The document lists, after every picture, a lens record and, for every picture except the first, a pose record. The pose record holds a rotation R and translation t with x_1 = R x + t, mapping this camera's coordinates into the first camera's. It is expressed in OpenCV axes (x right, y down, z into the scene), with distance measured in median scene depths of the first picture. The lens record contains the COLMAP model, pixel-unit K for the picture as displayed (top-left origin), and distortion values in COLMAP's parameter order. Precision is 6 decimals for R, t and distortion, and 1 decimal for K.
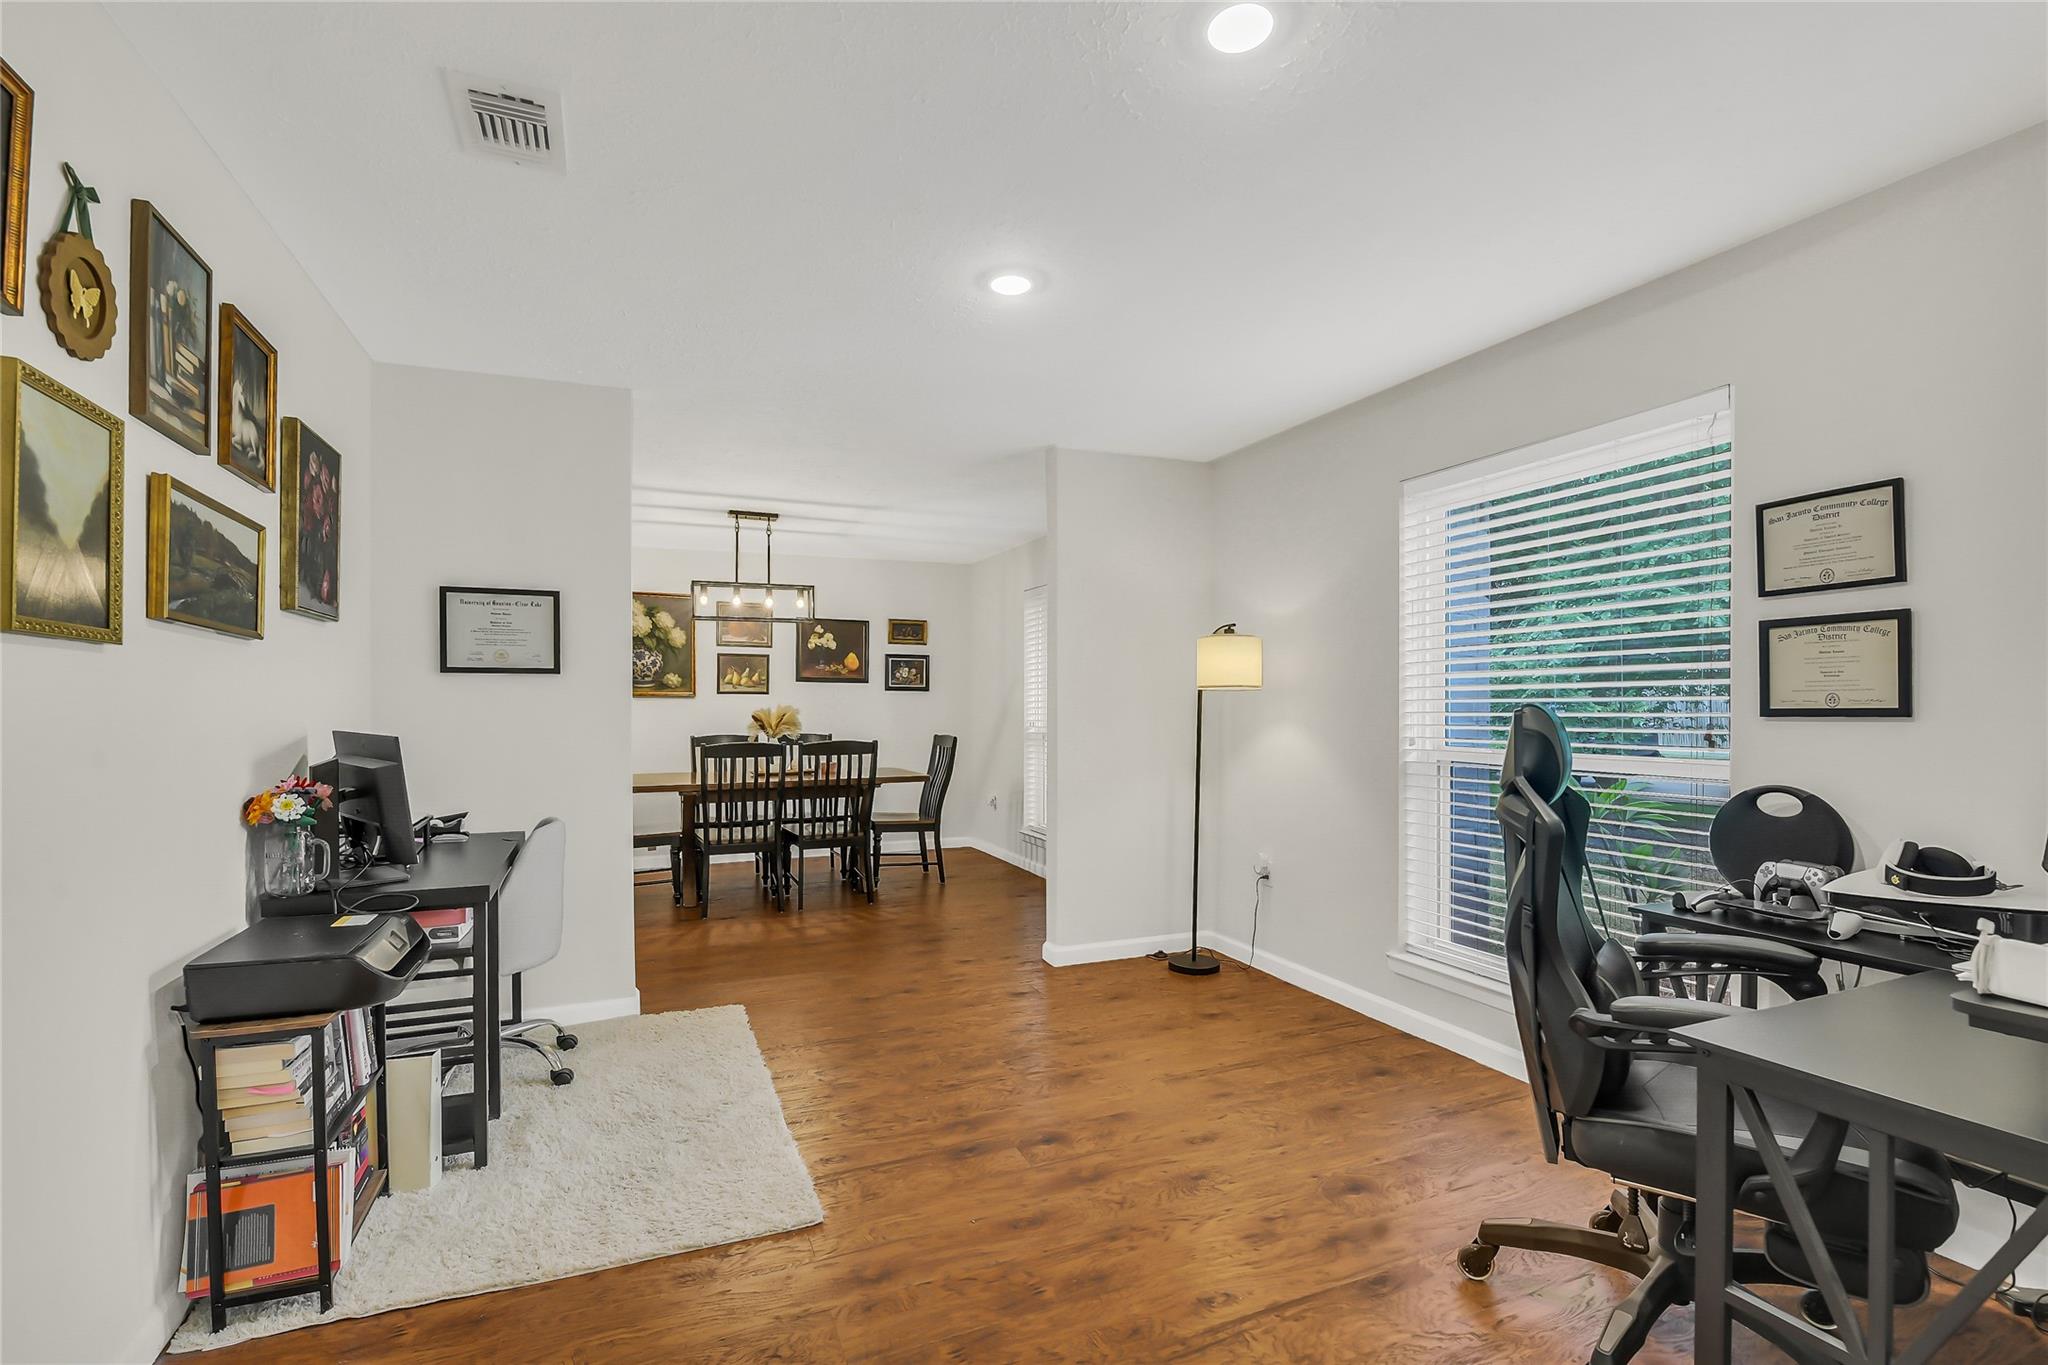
lens RADIAL K [[899.1, 0, 1044.3], [0, 899.1, 712.3], [0, 0, 1]] dist [-0.003692, -0.001166]
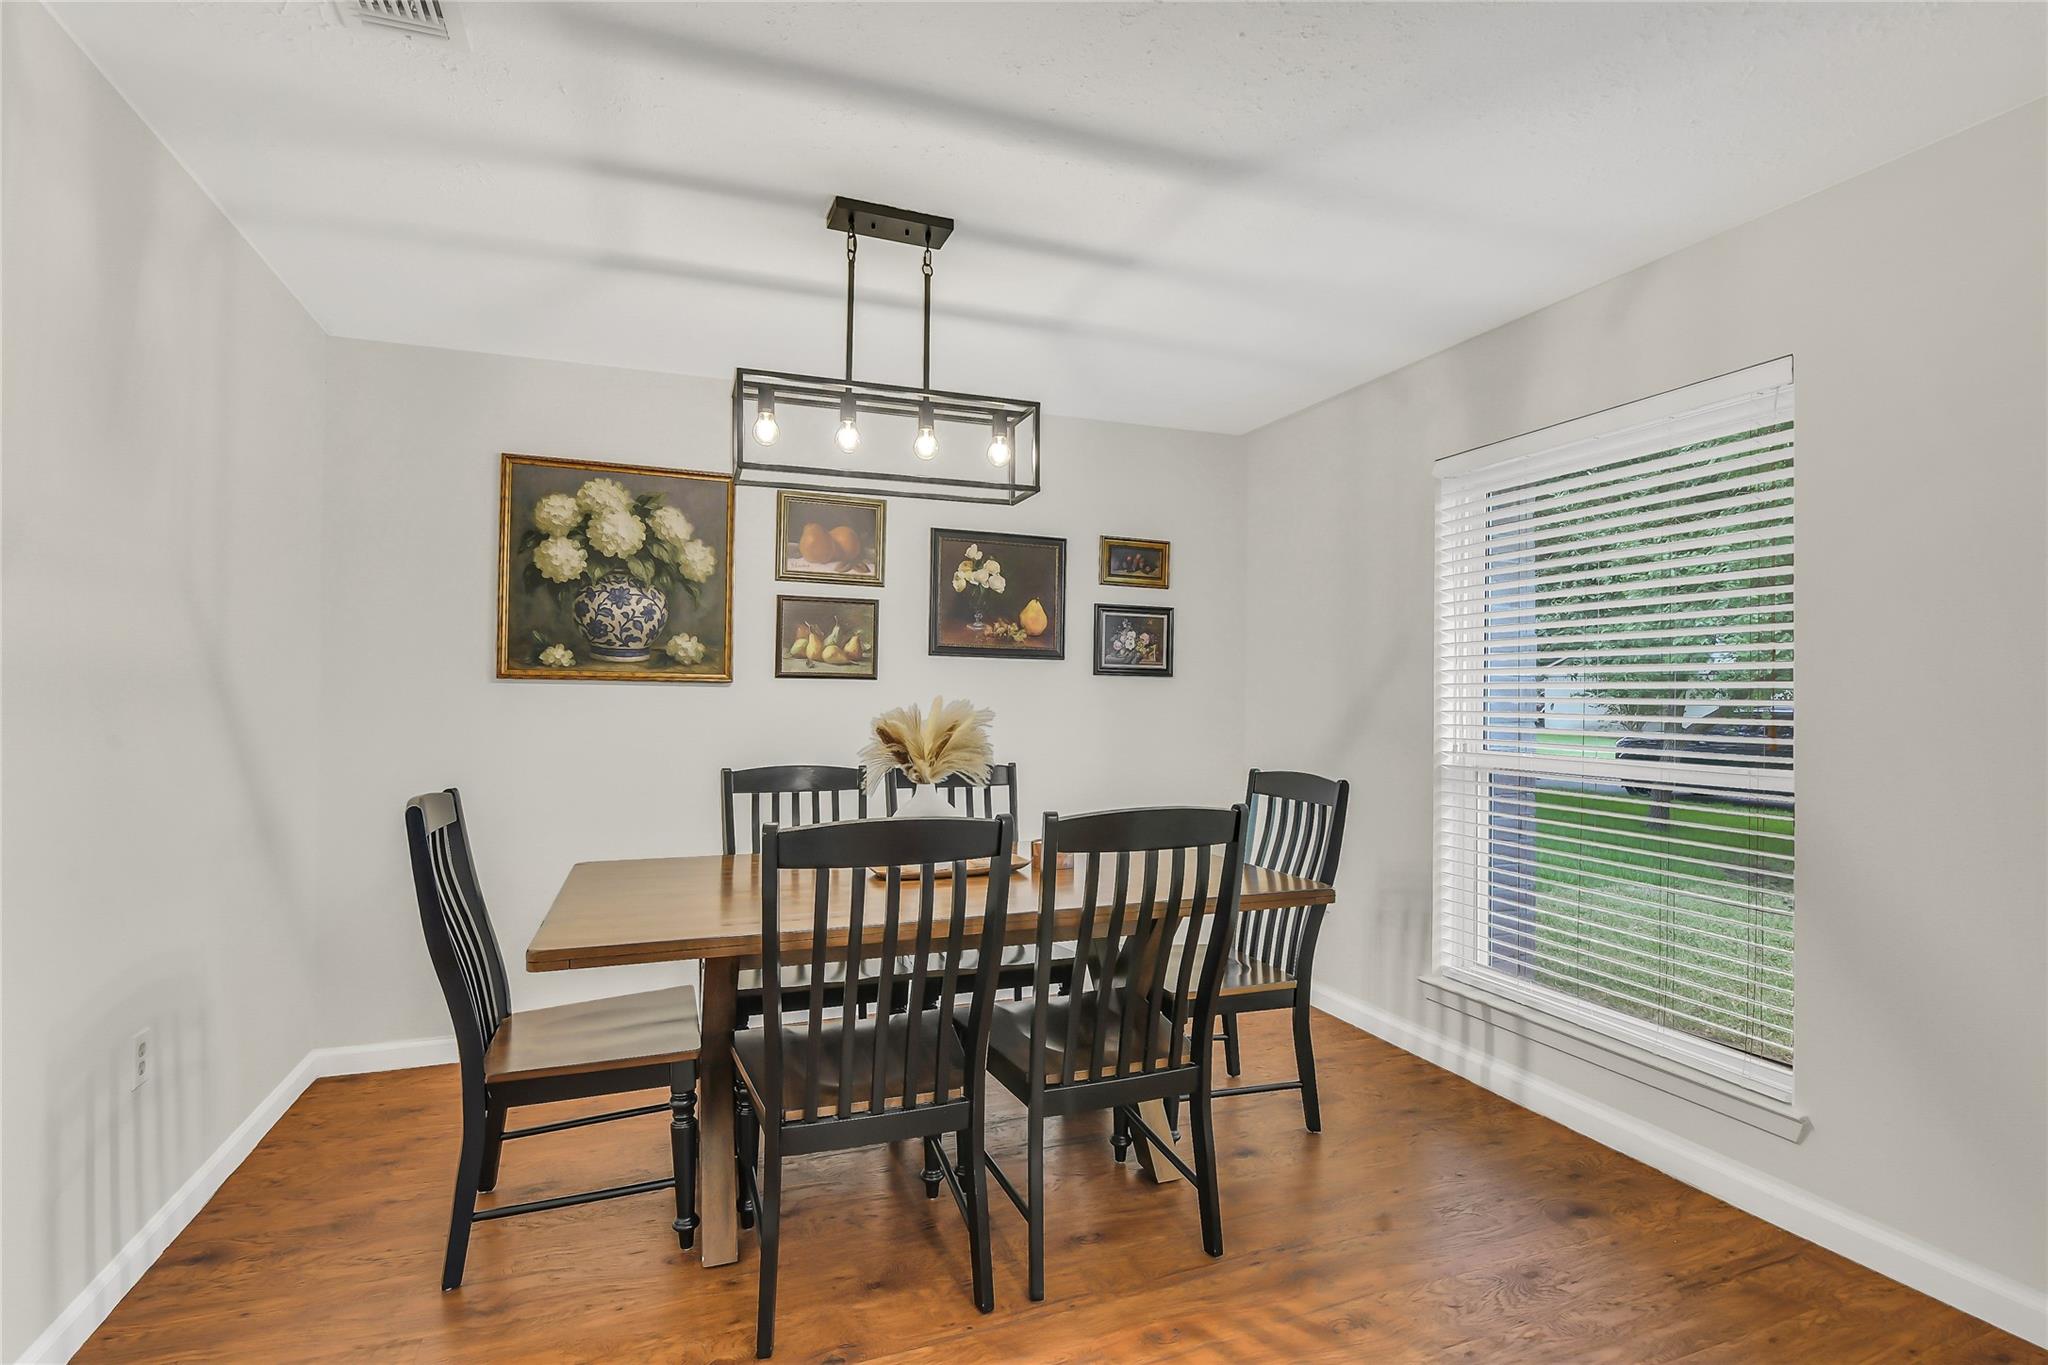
lens RADIAL K [[899.1, 0, 1014.9], [0, 899.1, 682.6], [0, 0, 1]] dist [-0.003692, -0.001166]
pose [[0.998990, 0.006712, -0.044424, -0.209715], [-0.008087, 0.999491, -0.030862, -0.003998], [0.044194, 0.031190, 0.998536, 0.512217]]
